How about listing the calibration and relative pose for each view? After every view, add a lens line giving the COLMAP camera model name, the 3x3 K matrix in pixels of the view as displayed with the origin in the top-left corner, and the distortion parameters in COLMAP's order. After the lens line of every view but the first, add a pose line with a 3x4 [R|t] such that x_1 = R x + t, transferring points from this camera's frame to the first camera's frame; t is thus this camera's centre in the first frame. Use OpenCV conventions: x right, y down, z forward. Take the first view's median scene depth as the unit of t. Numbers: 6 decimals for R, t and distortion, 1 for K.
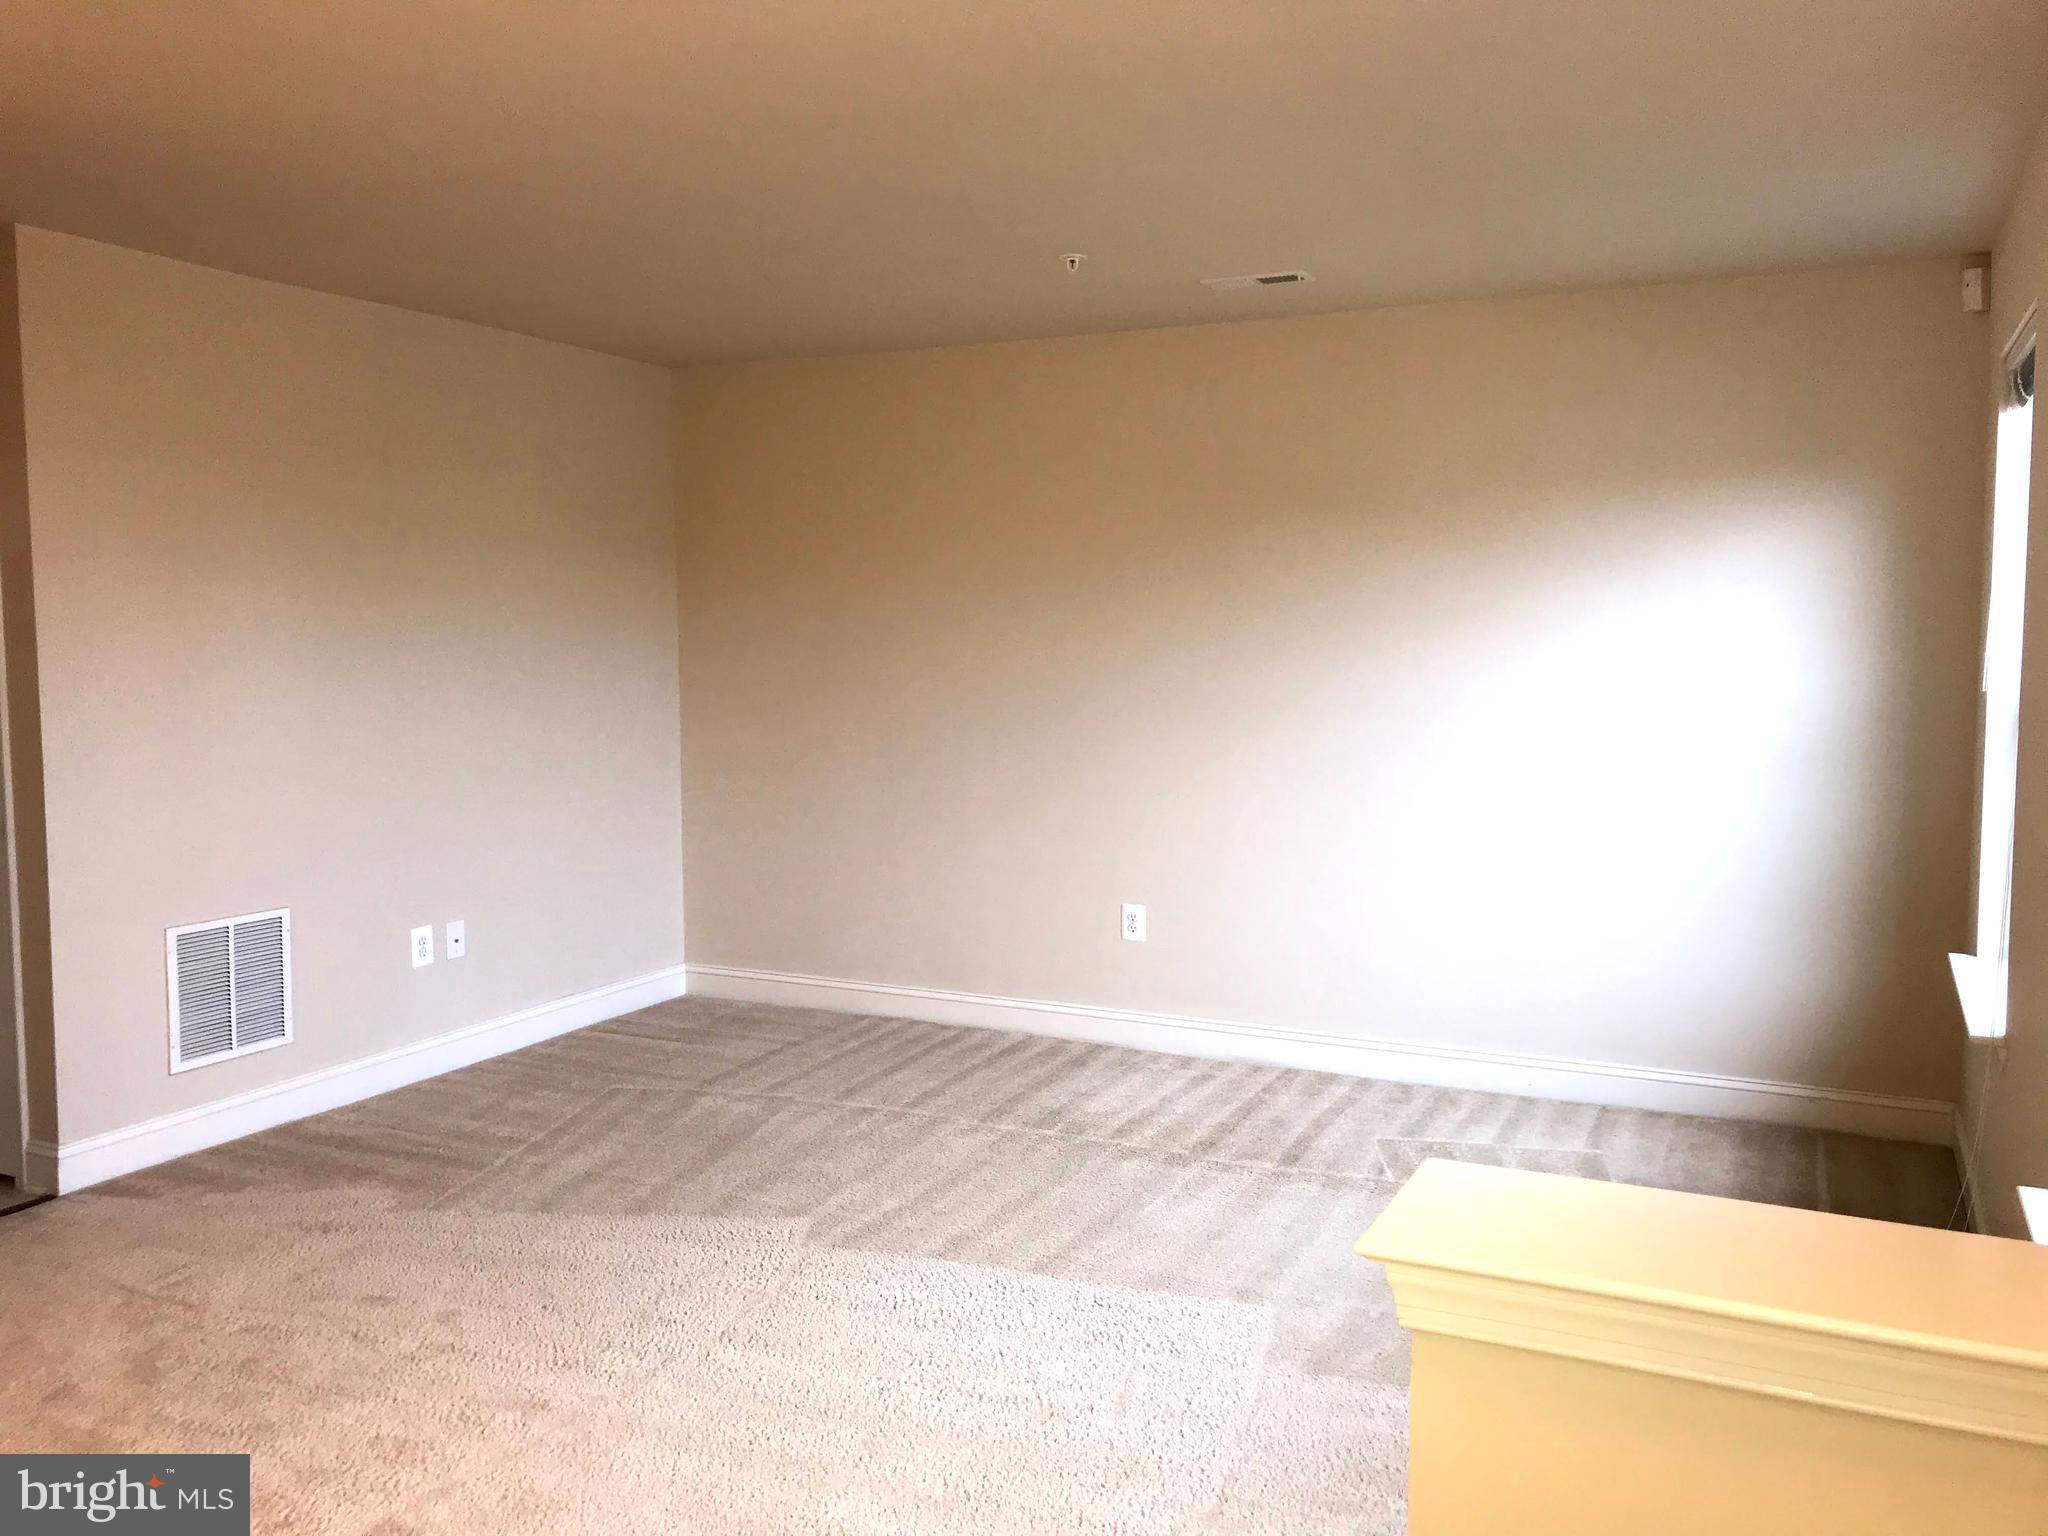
lens RADIAL K [[1669.8, 0, 1019.7], [0, 1669.8, 760.9], [0, 0, 1]] dist [0.033412, -0.024640]
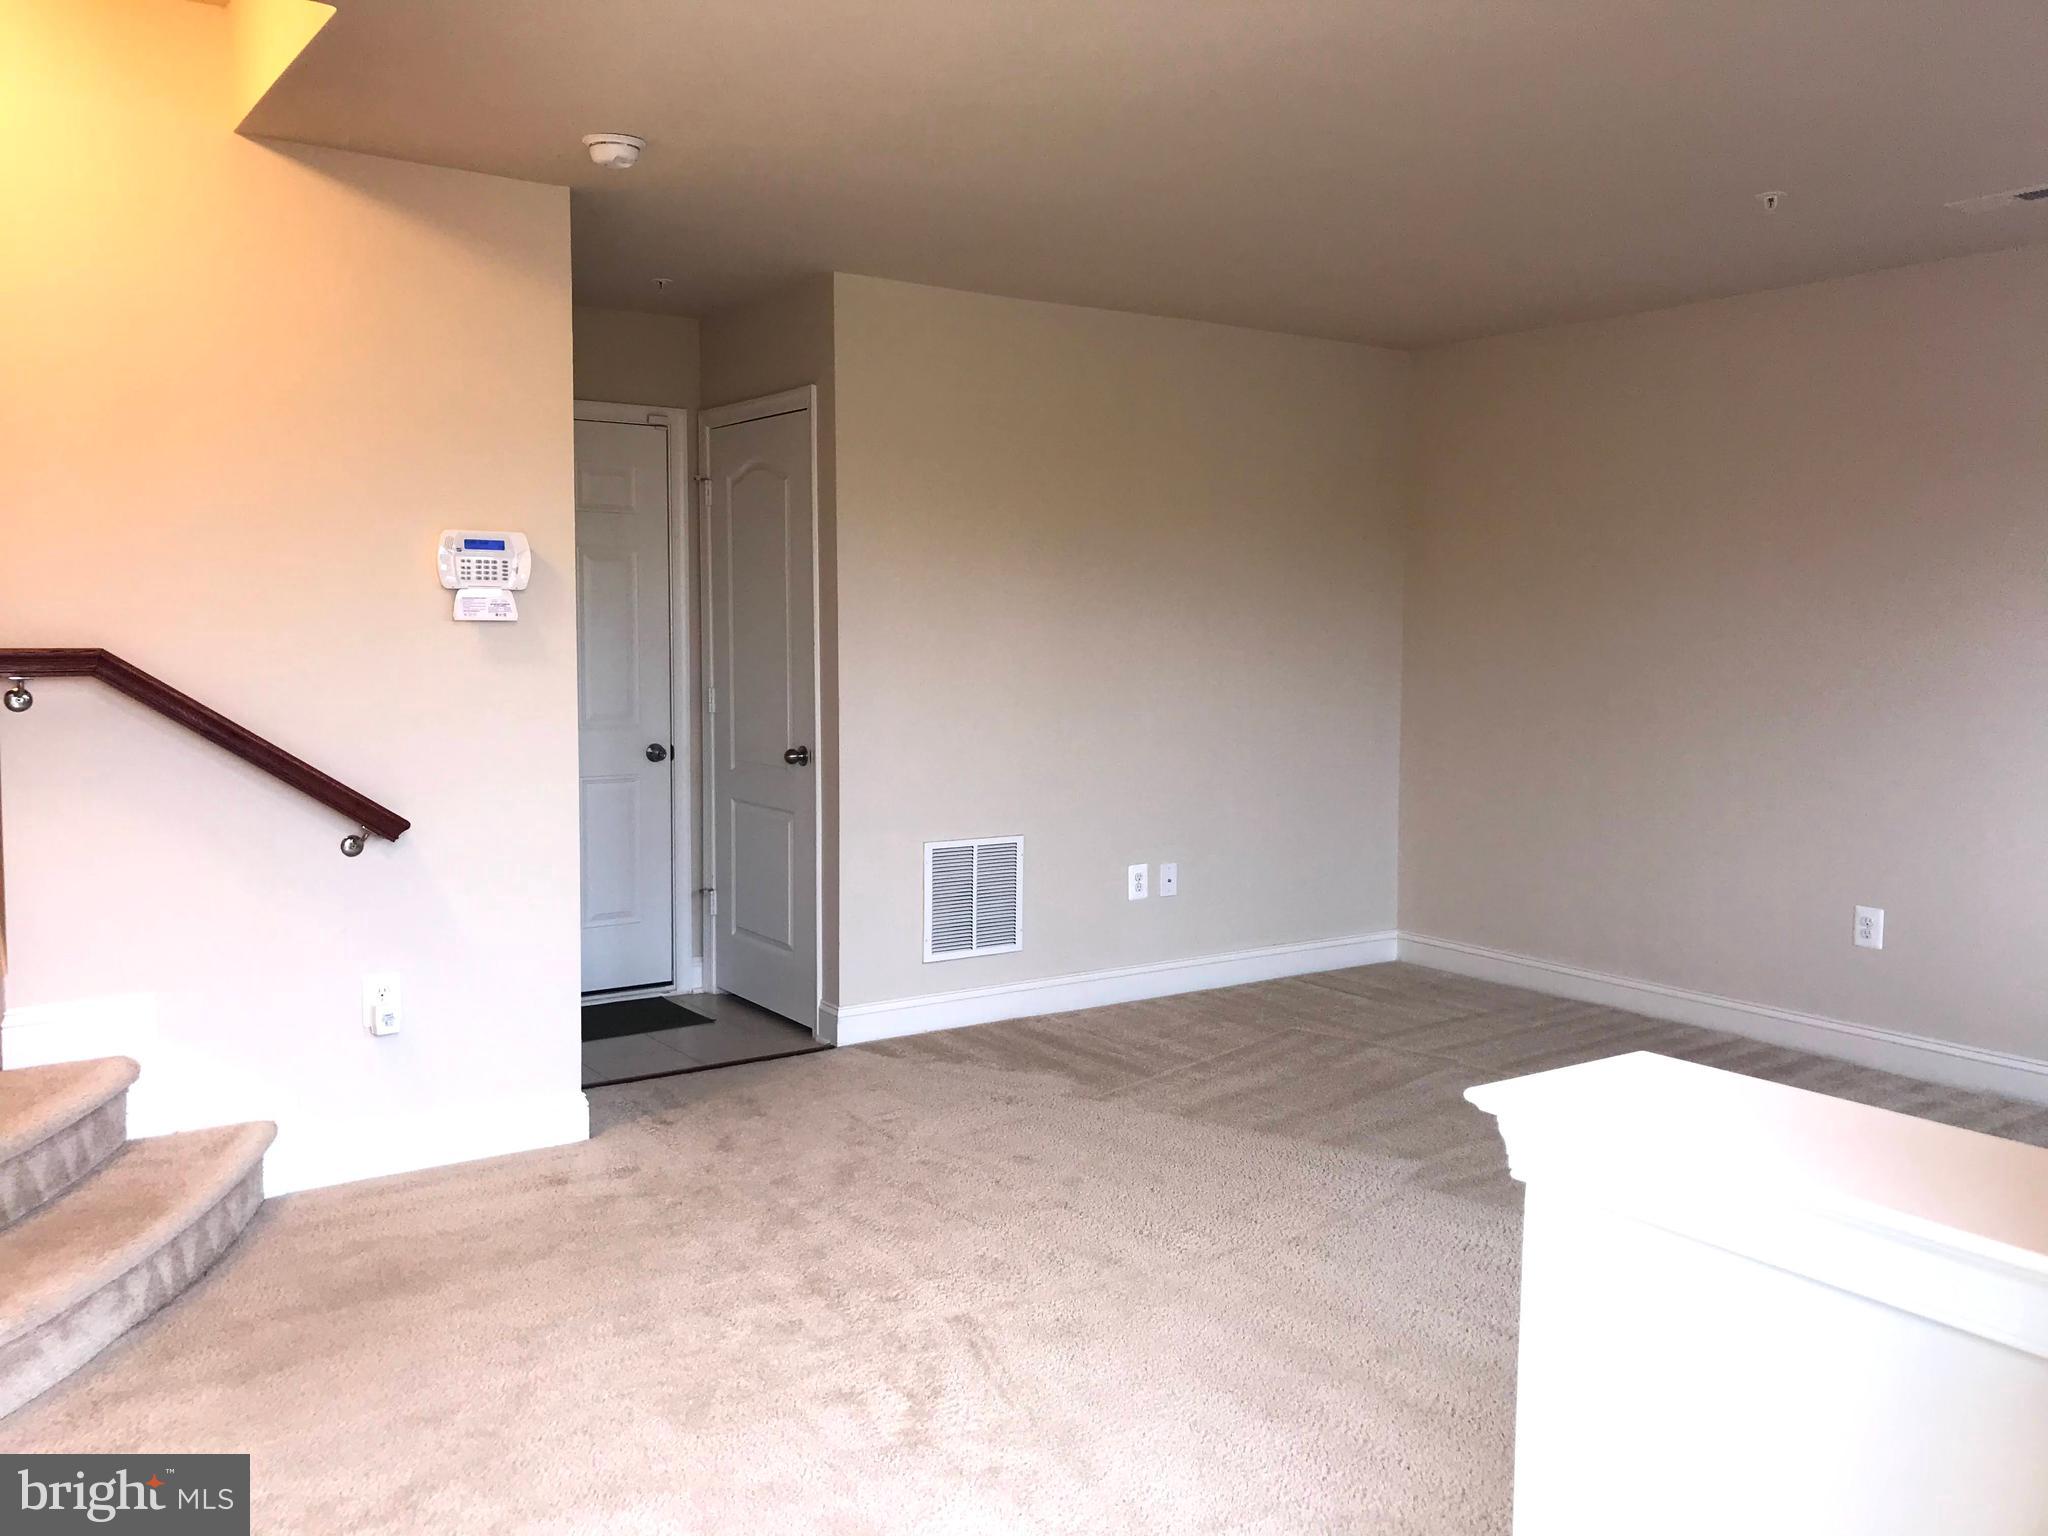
lens RADIAL K [[1669.8, 0, 1036.2], [0, 1669.8, 765.9], [0, 0, 1]] dist [0.033412, -0.024640]
pose [[0.875362, 0.048065, -0.481073, 0.137070], [-0.047770, 0.998775, 0.012867, 0.024735], [0.481103, 0.011718, 0.876586, -0.018318]]
